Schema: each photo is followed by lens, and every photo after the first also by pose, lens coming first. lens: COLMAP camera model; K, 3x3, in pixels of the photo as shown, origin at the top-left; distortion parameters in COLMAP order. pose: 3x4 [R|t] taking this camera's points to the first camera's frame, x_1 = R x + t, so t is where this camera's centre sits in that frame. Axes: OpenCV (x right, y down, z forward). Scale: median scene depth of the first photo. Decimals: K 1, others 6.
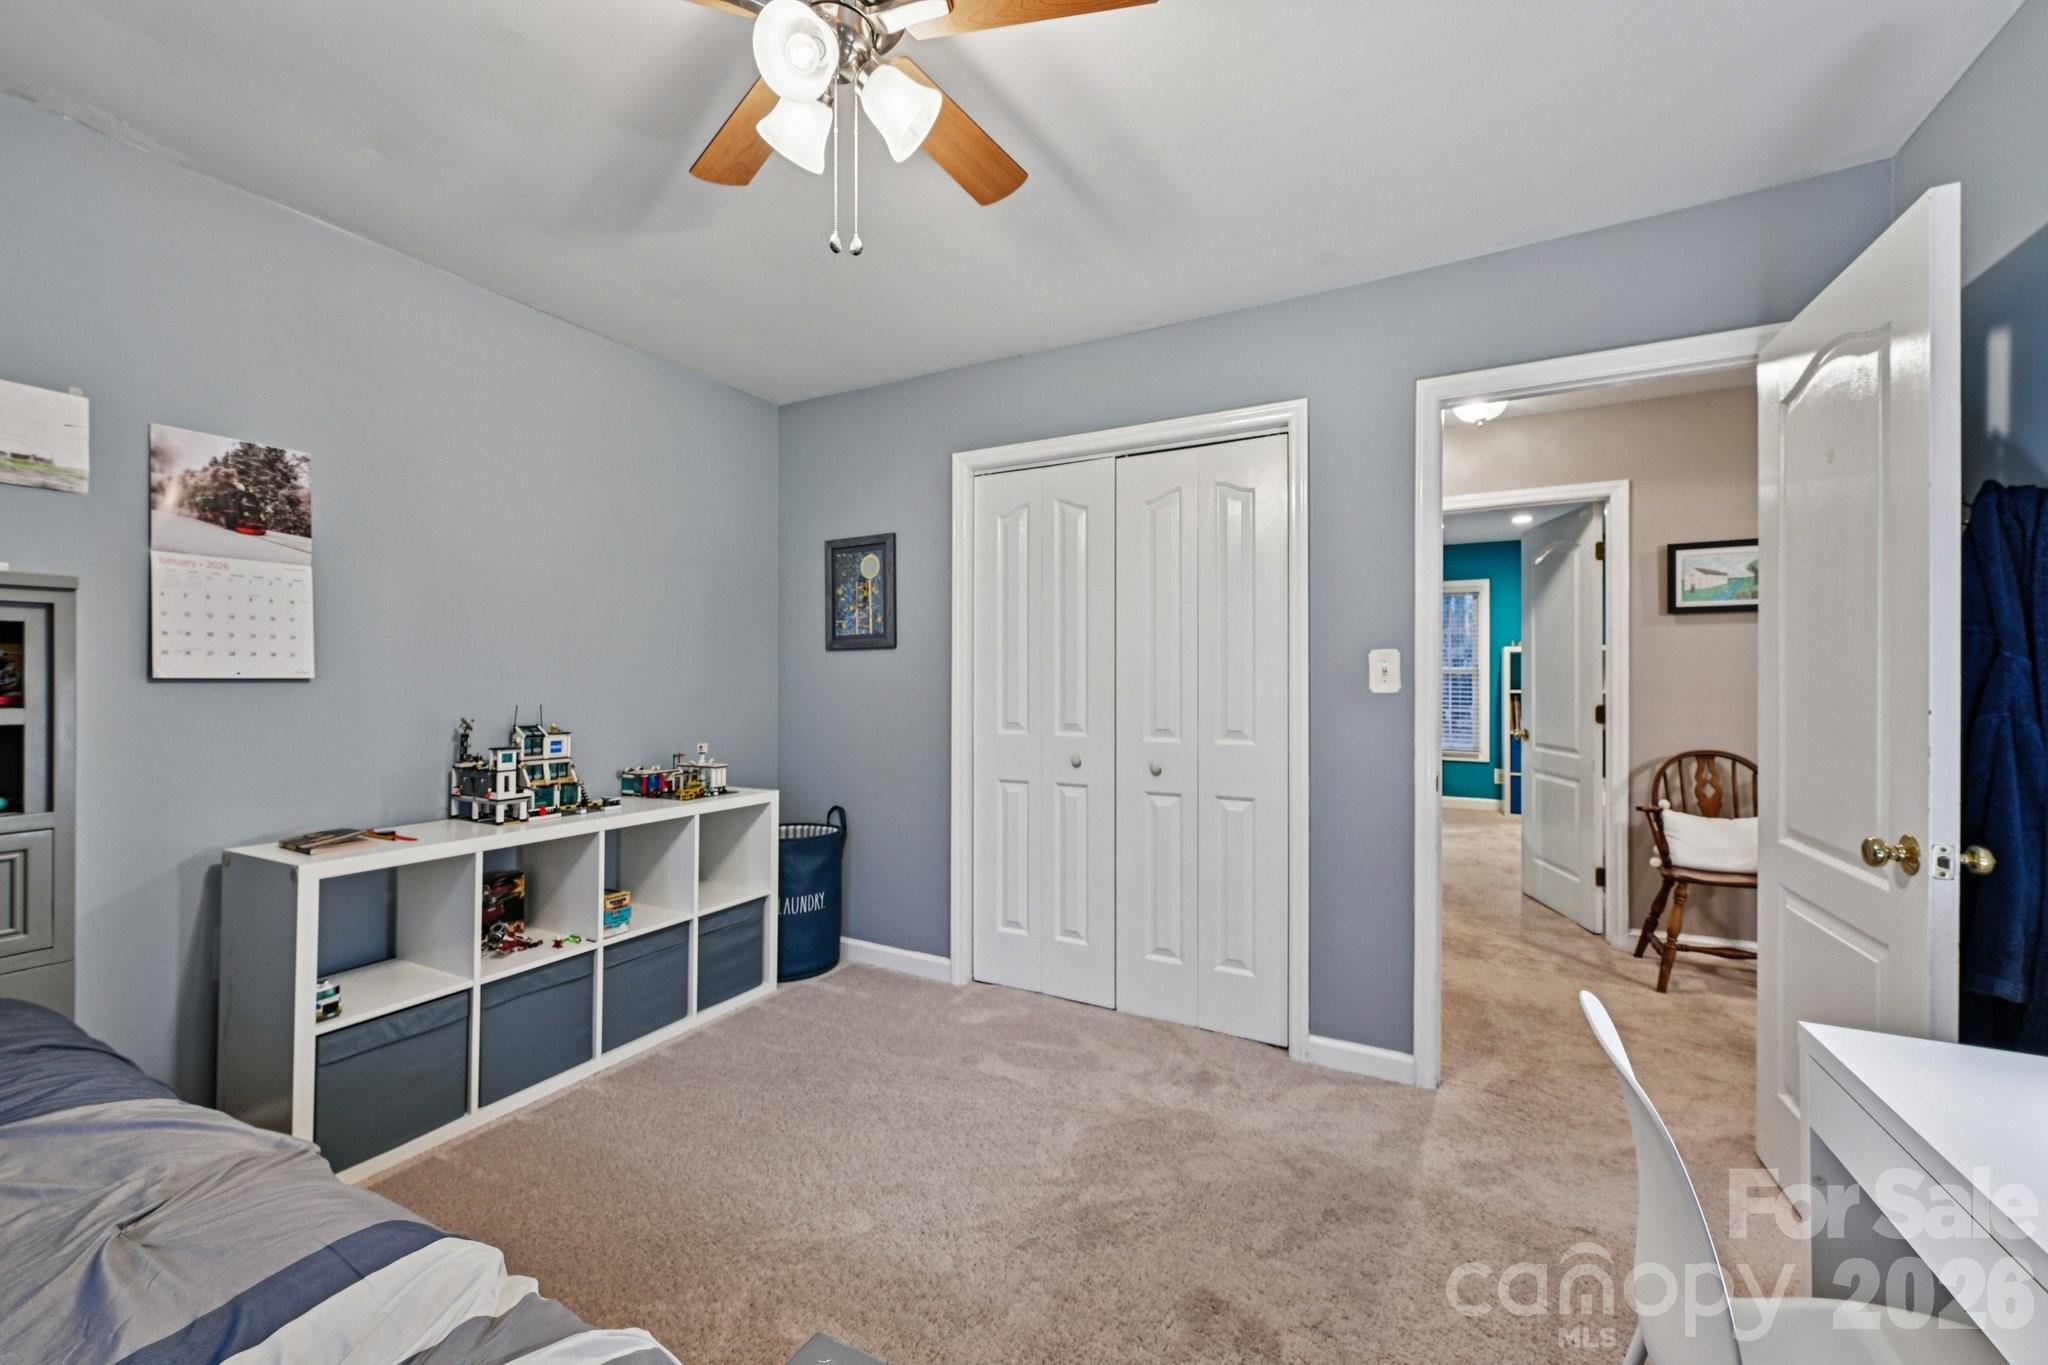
lens RADIAL K [[802.2, 0, 1008.7], [0, 802.2, 675.8], [0, 0, 1]] dist [0.001706, -0.000089]
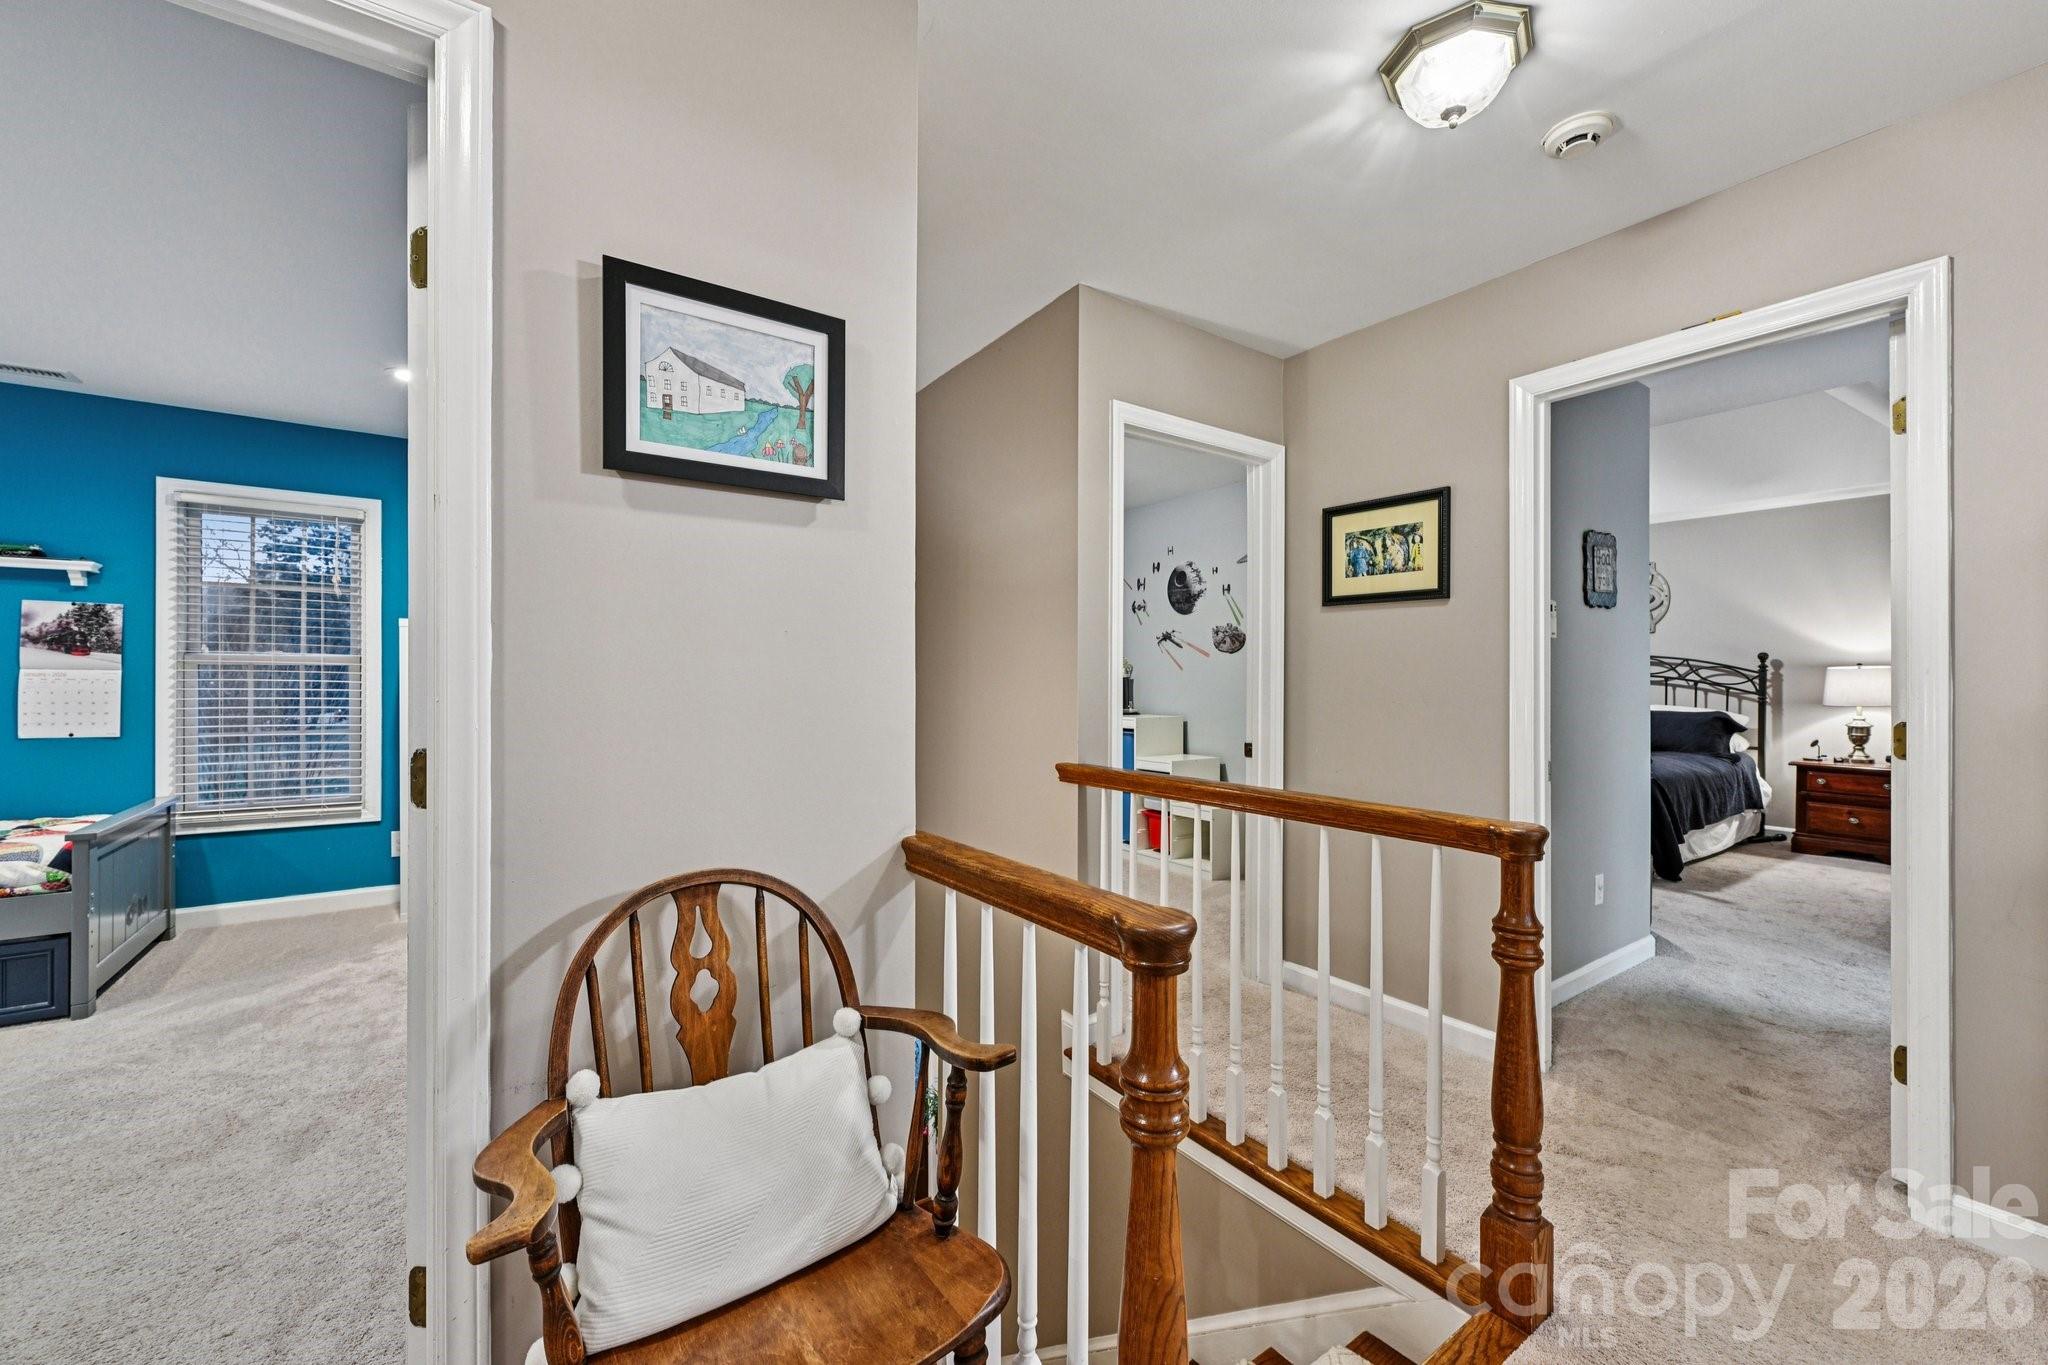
lens RADIAL K [[802.2, 0, 1015.3], [0, 802.2, 676.4], [0, 0, 1]] dist [0.001706, -0.000089]
pose [[0.452692, 0.001409, 0.891666, 0.505767], [-0.002454, 0.999997, -0.000334, 0.006678], [-0.891664, -0.002037, 0.452694, 0.586985]]
